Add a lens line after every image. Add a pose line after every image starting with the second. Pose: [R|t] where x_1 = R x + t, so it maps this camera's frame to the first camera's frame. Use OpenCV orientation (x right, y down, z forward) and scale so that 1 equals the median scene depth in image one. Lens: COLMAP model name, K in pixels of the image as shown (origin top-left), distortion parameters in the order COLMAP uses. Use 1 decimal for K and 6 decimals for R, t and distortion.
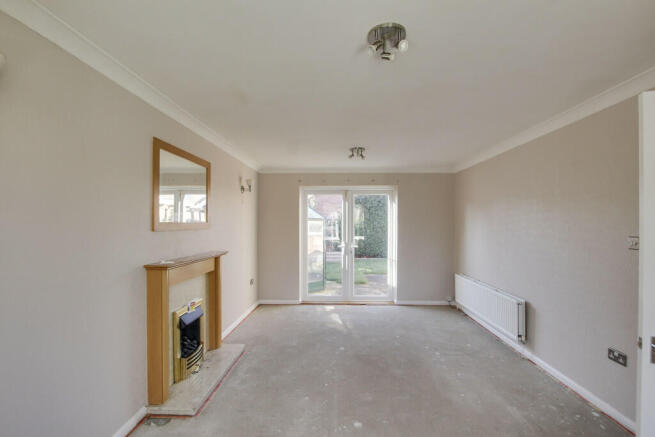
lens RADIAL K [[312.8, 0, 326.8], [0, 312.8, 224.3], [0, 0, 1]] dist [-0.002286, -0.000107]
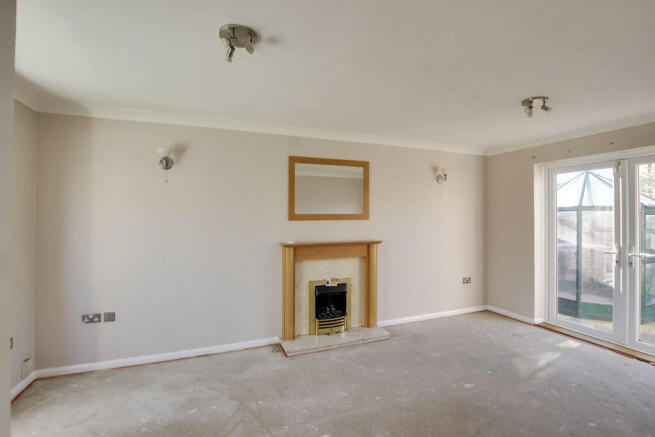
lens RADIAL K [[309.8, 0, 327.6], [0, 309.8, 212.1], [0, 0, 1]] dist [-0.001060, -0.000118]
pose [[0.408443, -0.009622, -0.912733, 0.500246], [-0.000932, 0.999940, -0.010958, -0.001398], [0.912784, 0.005326, 0.408409, 0.343136]]
